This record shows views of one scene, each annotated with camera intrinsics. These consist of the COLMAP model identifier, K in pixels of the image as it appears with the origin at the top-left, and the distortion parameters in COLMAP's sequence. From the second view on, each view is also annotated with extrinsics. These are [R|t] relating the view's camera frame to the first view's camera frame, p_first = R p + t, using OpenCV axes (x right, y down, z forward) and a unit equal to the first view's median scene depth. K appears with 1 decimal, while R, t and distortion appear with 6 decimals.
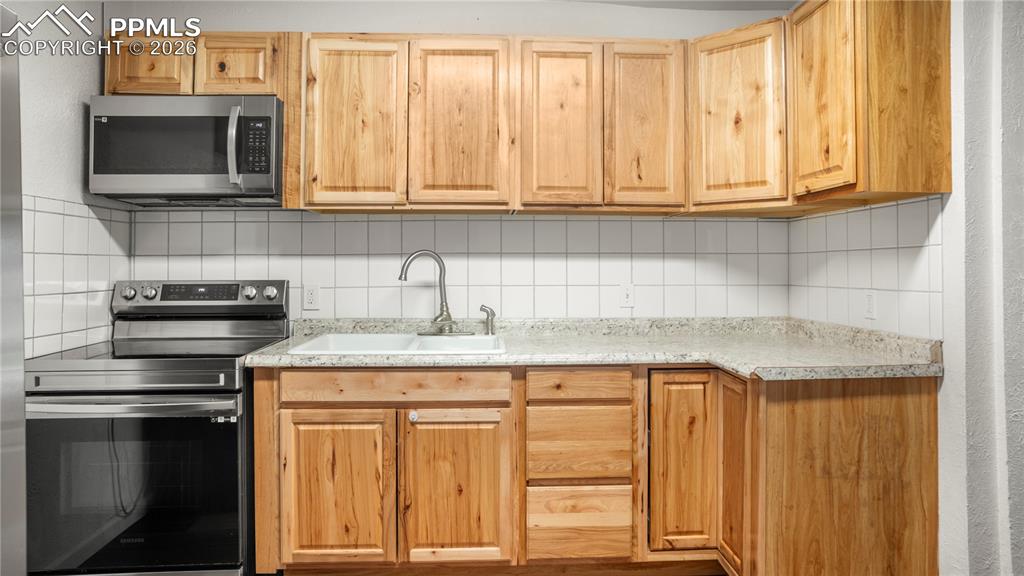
lens RADIAL K [[613.5, 0, 572.8], [0, 613.5, 253.8], [0, 0, 1]] dist [-0.045070, 0.016935]
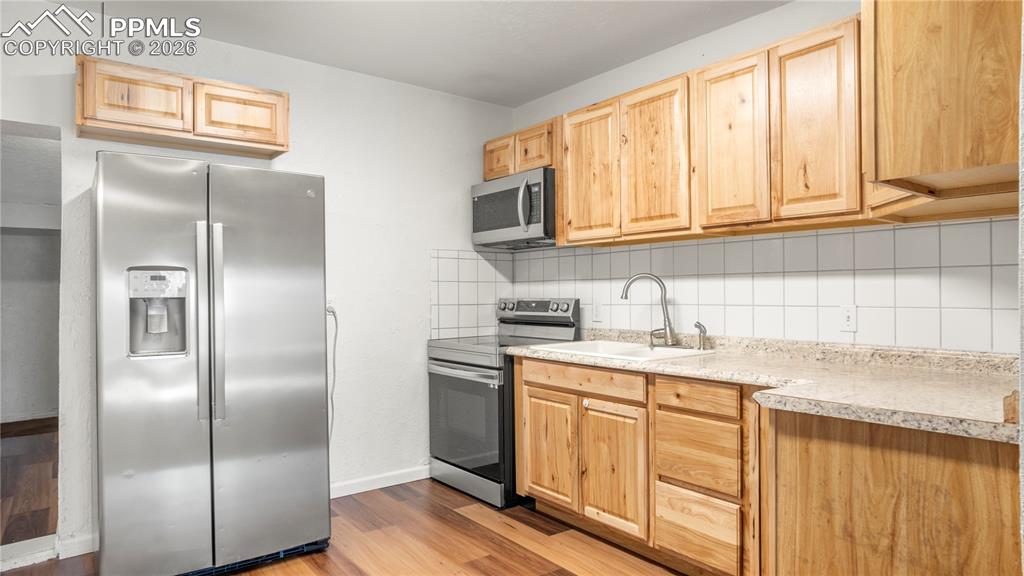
lens RADIAL K [[613.5, 0, 520.2], [0, 613.5, 296.8], [0, 0, 1]] dist [-0.045070, 0.016935]
pose [[0.561869, 0.002971, -0.827221, 0.702237], [0.019499, 0.999668, 0.016835, 0.017341], [0.826996, -0.025589, 0.561625, 0.160537]]
